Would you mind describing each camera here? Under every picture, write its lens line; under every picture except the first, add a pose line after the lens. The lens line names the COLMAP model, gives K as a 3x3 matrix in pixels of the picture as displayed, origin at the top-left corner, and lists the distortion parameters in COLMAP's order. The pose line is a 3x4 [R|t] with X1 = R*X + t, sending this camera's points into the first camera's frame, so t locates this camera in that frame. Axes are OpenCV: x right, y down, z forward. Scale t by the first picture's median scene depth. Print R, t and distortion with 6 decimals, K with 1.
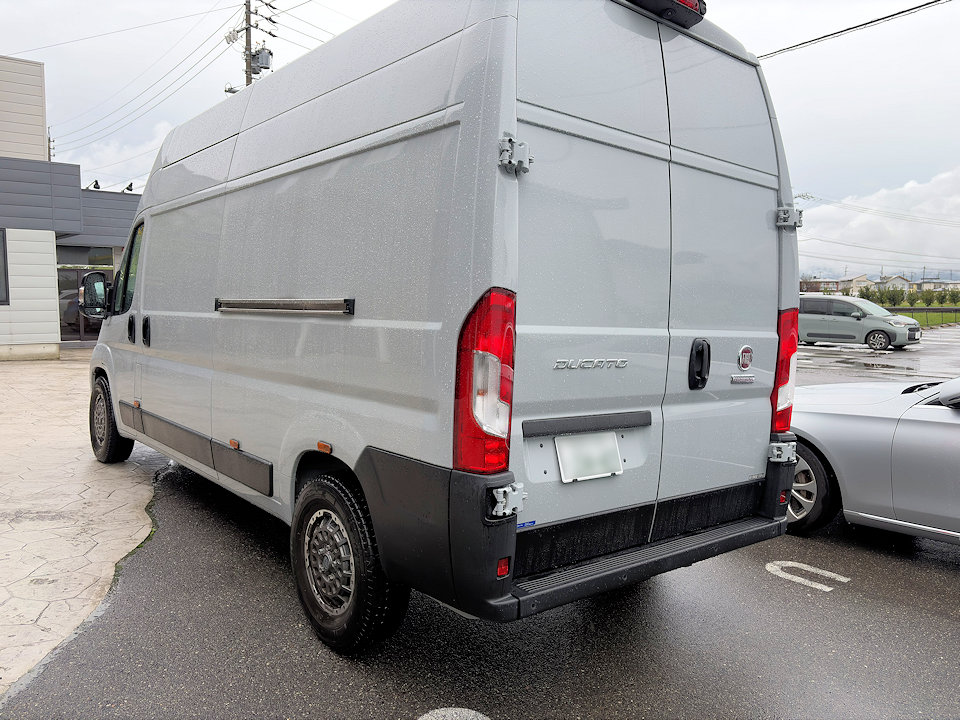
lens RADIAL K [[739.7, 0, 479.3], [0, 739.7, 346.2], [0, 0, 1]] dist [0.033306, -0.002834]
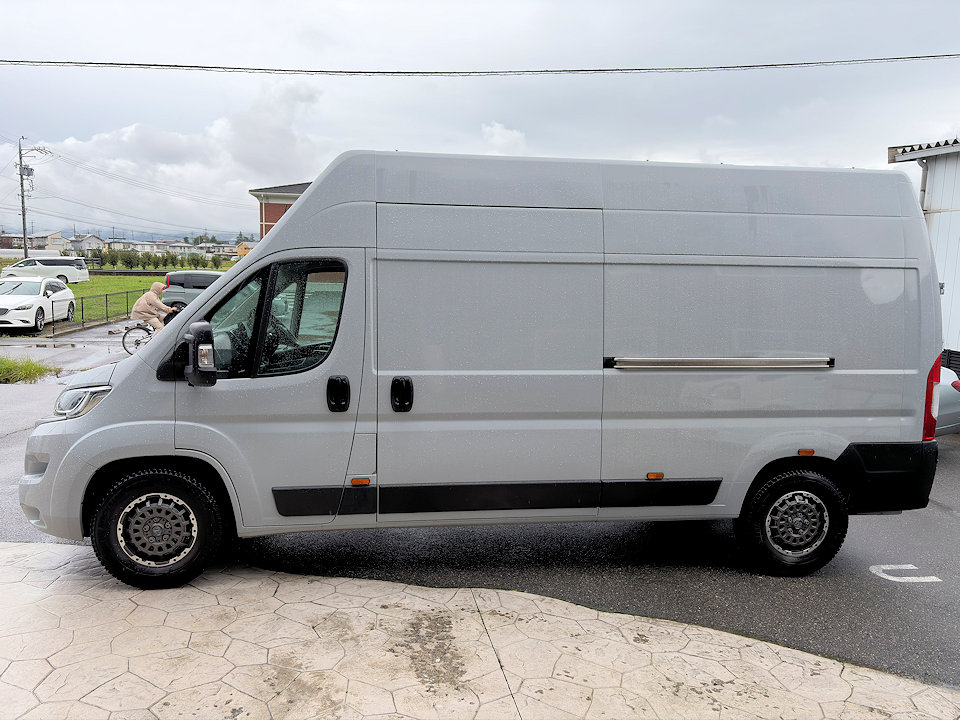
lens RADIAL K [[739.7, 0, 479.3], [0, 739.7, 346.2], [0, 0, 1]] dist [0.033306, -0.002834]
pose [[0.507528, -0.087552, 0.857176, -1.412668], [0.034377, 0.996090, 0.081386, -0.178819], [-0.860949, -0.011838, 0.508553, 0.592028]]
